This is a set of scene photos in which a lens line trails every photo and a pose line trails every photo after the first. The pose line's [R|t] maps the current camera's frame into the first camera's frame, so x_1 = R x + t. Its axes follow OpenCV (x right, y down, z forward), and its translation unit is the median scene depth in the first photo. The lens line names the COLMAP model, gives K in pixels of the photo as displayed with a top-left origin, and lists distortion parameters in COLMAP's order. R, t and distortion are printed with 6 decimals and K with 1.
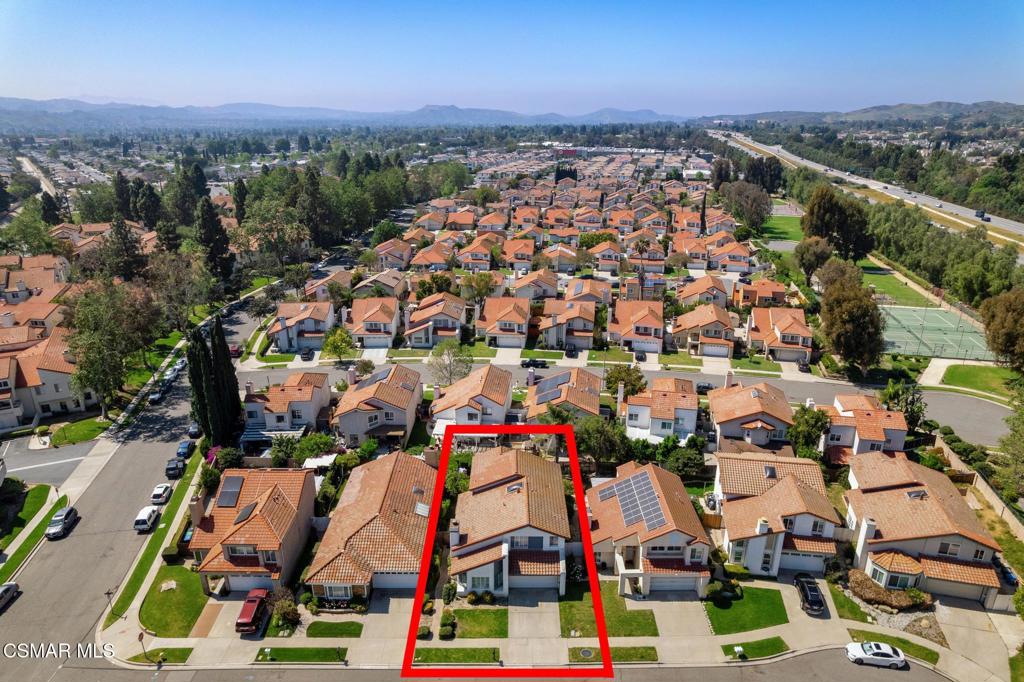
lens RADIAL K [[655.1, 0, 513.6], [0, 655.1, 353.0], [0, 0, 1]] dist [-0.066163, 0.057347]
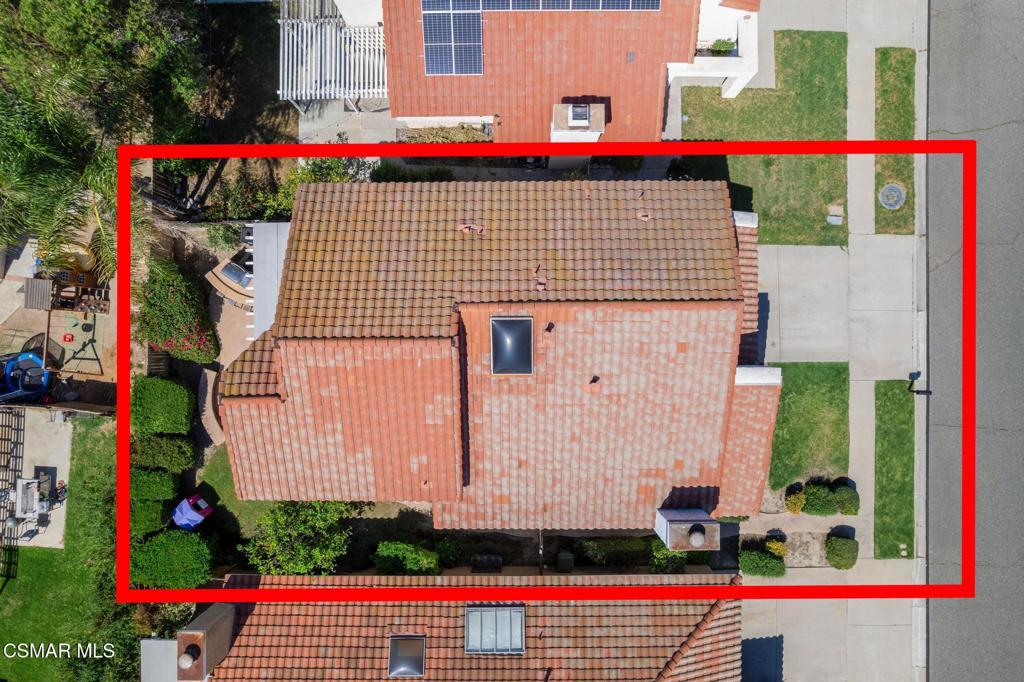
lens RADIAL K [[655.1, 0, 513.5], [0, 655.1, 339.5], [0, 0, 1]] dist [-0.066163, 0.057347]
pose [[0.004386, -0.999981, -0.004369, 0.005941], [0.359358, -0.002501, 0.933197, -0.050157], [-0.933190, -0.005663, 0.359340, 0.733850]]
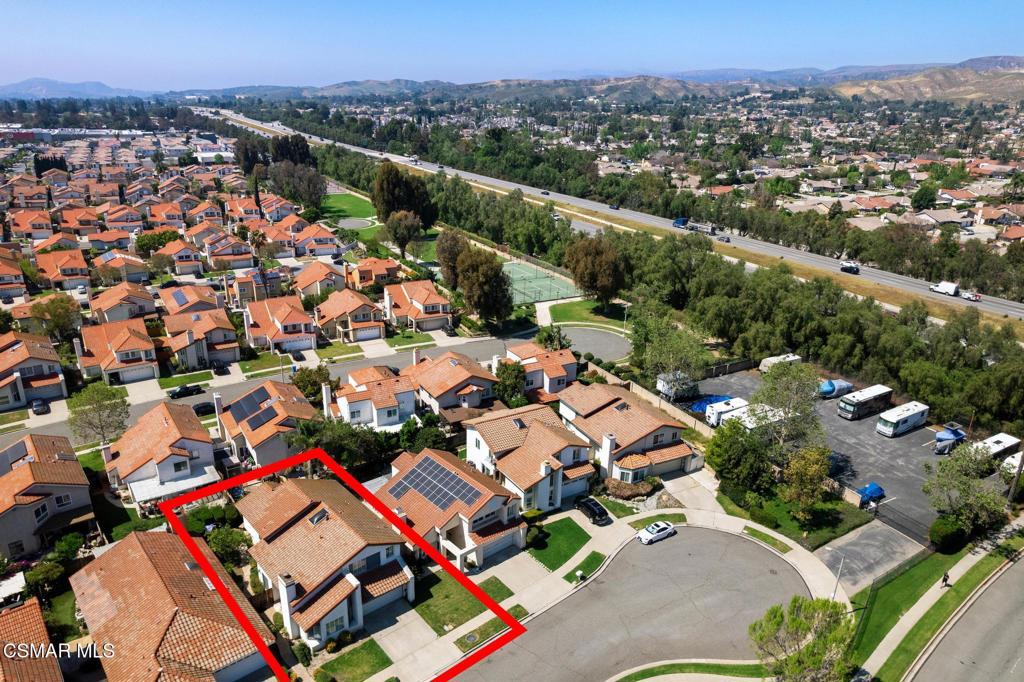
lens RADIAL K [[689.8, 0, 512.9], [0, 689.8, 351.1], [0, 0, 1]] dist [-0.052173, 0.033714]
pose [[0.754553, -0.212839, 0.620766, -0.274813], [0.204107, 0.975142, 0.086246, -0.035822], [-0.623691, 0.061626, 0.779238, 0.065623]]
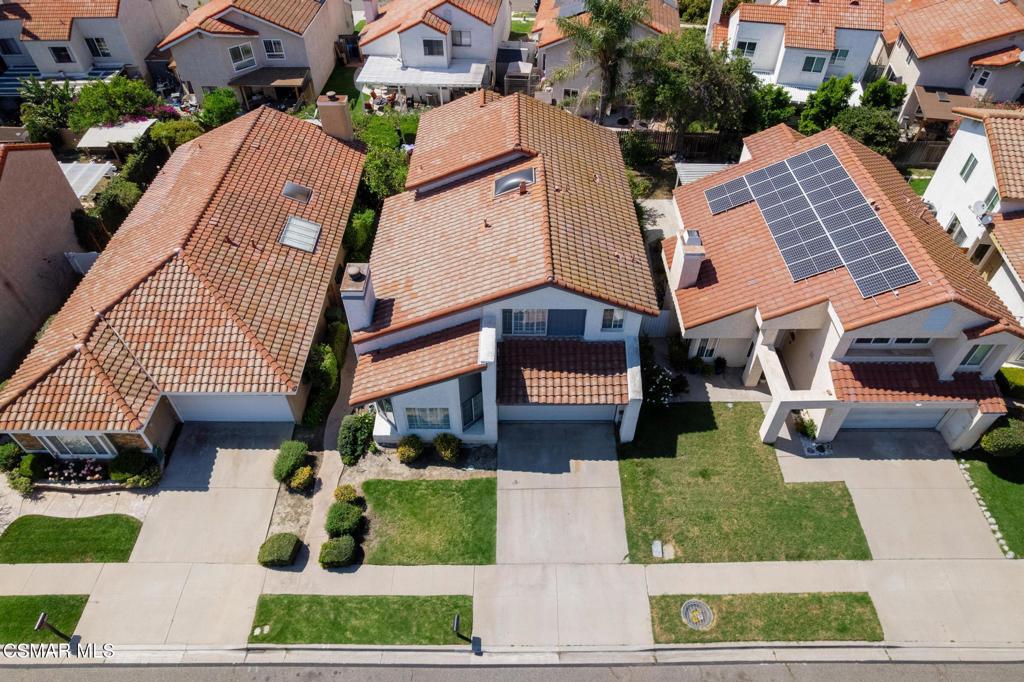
lens RADIAL K [[655.1, 0, 513.6], [0, 655.1, 346.9], [0, 0, 1]] dist [-0.066163, 0.057347]
pose [[0.999998, 0.000790, -0.001828, 0.002162], [0.000062, 0.905184, 0.425020, 0.104023], [0.001990, -0.425019, 0.905182, 0.483218]]
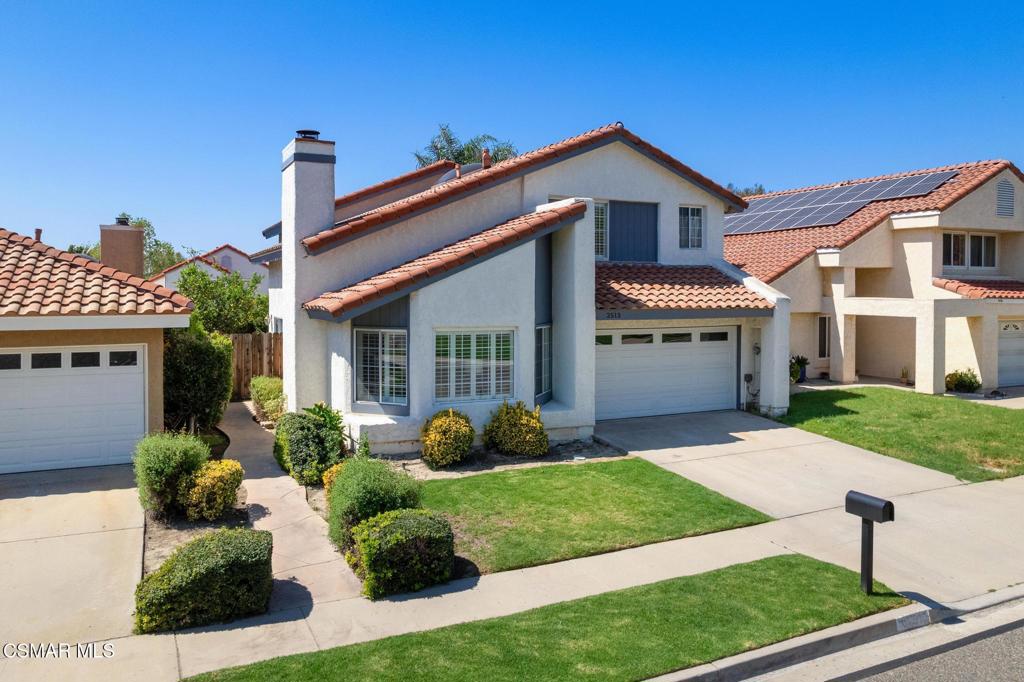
lens RADIAL K [[743.2, 0, 511.2], [0, 743.2, 316.5], [0, 0, 1]] dist [-0.023264, 0.007776]
pose [[0.899995, -0.013439, 0.435693, -0.104427], [0.151932, 0.946517, -0.284643, 0.301322], [-0.408566, 0.322373, 0.853903, 0.590125]]
